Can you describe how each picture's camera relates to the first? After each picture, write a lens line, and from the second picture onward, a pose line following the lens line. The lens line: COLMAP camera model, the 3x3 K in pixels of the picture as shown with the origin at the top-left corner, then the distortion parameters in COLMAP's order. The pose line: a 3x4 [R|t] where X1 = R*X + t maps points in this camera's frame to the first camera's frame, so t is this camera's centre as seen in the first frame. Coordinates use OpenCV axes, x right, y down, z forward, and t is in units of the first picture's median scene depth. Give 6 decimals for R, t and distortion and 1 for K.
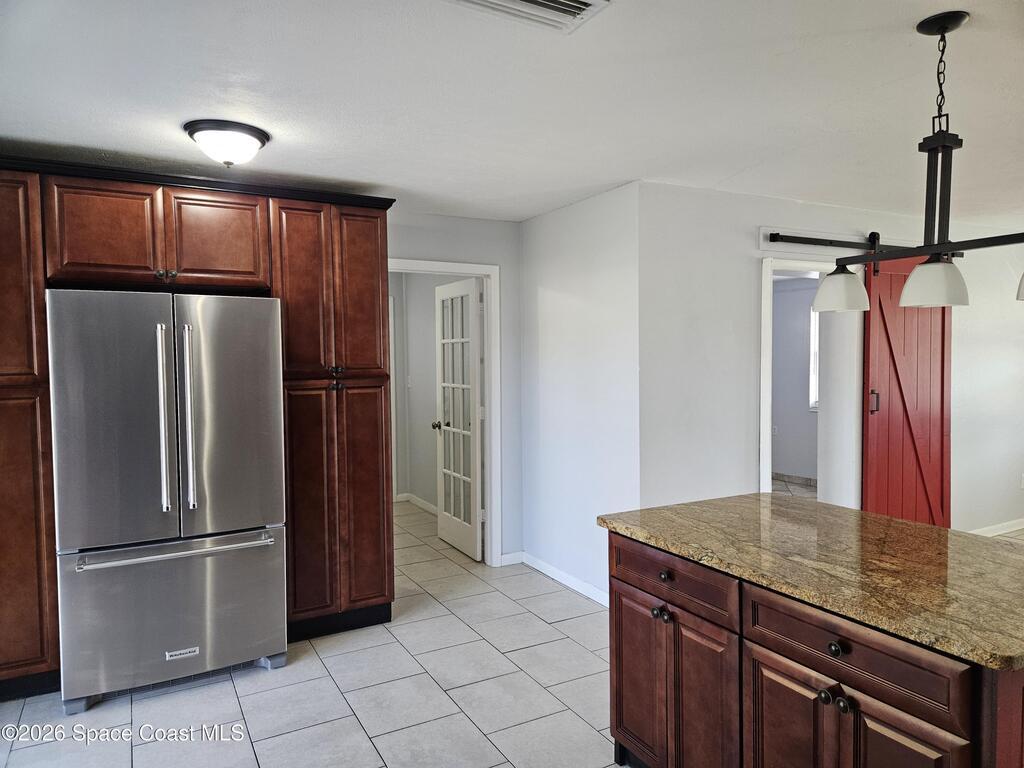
lens RADIAL K [[685.2, 0, 512.0], [0, 685.2, 384.0], [0, 0, 1]] dist [0.035896, -0.005488]
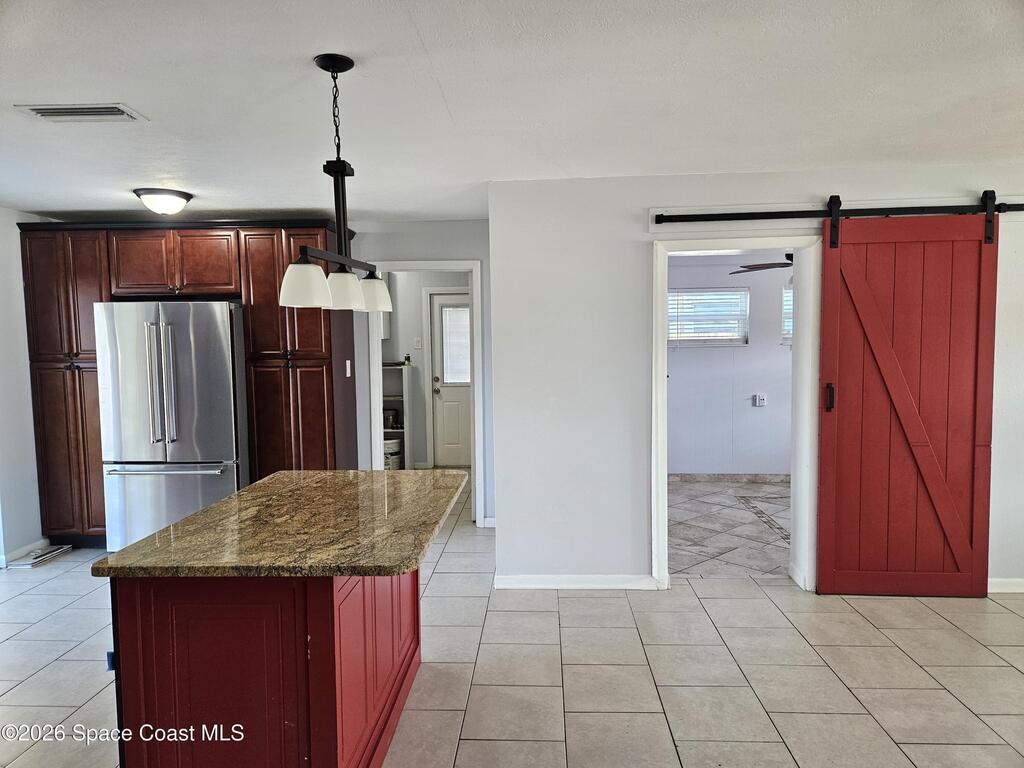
lens RADIAL K [[685.2, 0, 512.0], [0, 685.2, 384.0], [0, 0, 1]] dist [0.035896, -0.005488]
pose [[0.849743, 0.036511, -0.525932, 0.833768], [-0.018798, 0.999063, 0.038984, -0.020660], [0.526863, -0.023240, 0.849633, 0.094875]]
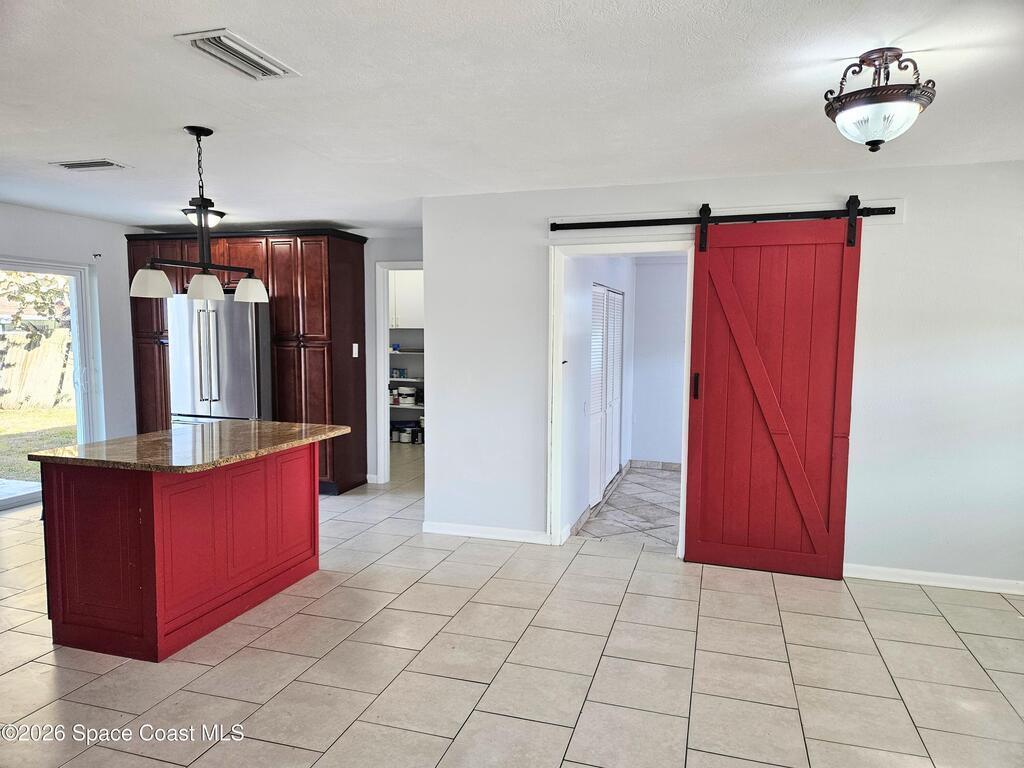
lens RADIAL K [[686.9, 0, 507.8], [0, 686.9, 391.4], [0, 0, 1]] dist [0.041512, -0.002922]
pose [[0.685709, 0.080798, -0.723377, 1.346314], [-0.048901, 0.996688, 0.064971, -0.019256], [0.726231, -0.009178, 0.687390, 0.211821]]
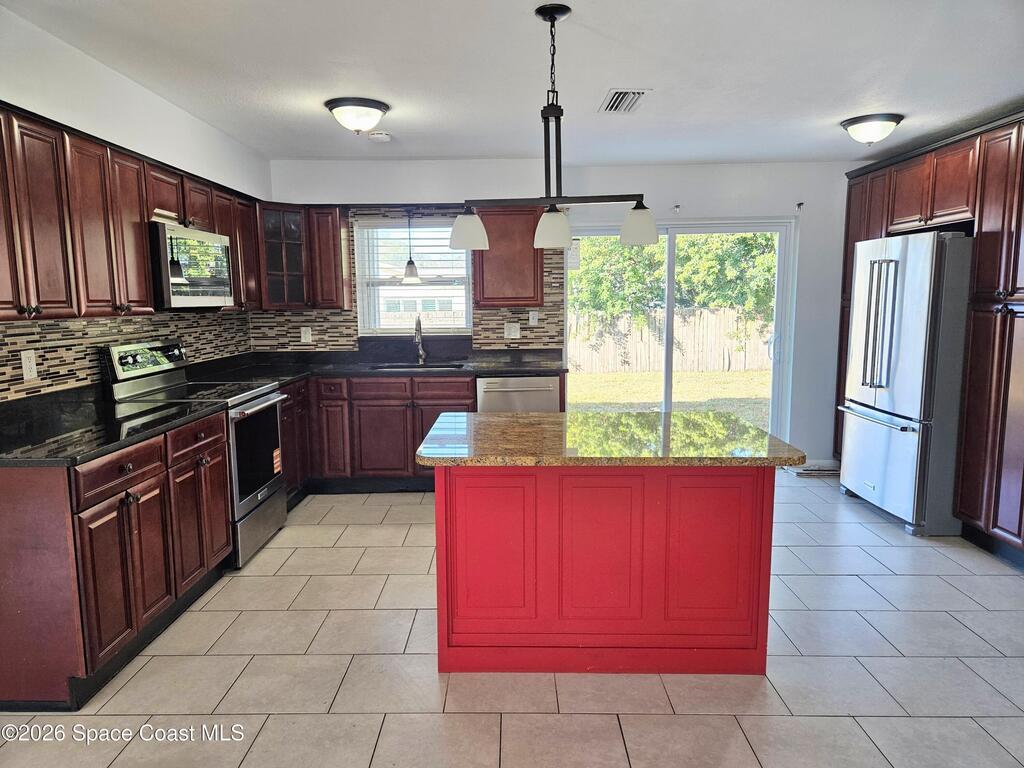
lens RADIAL K [[686.9, 0, 507.8], [0, 686.9, 391.4], [0, 0, 1]] dist [0.041512, -0.002922]
pose [[-0.498992, 0.132566, -0.856407, 1.008196], [-0.026230, 0.985468, 0.167826, -0.033782], [0.866209, 0.106207, -0.488264, 0.898193]]
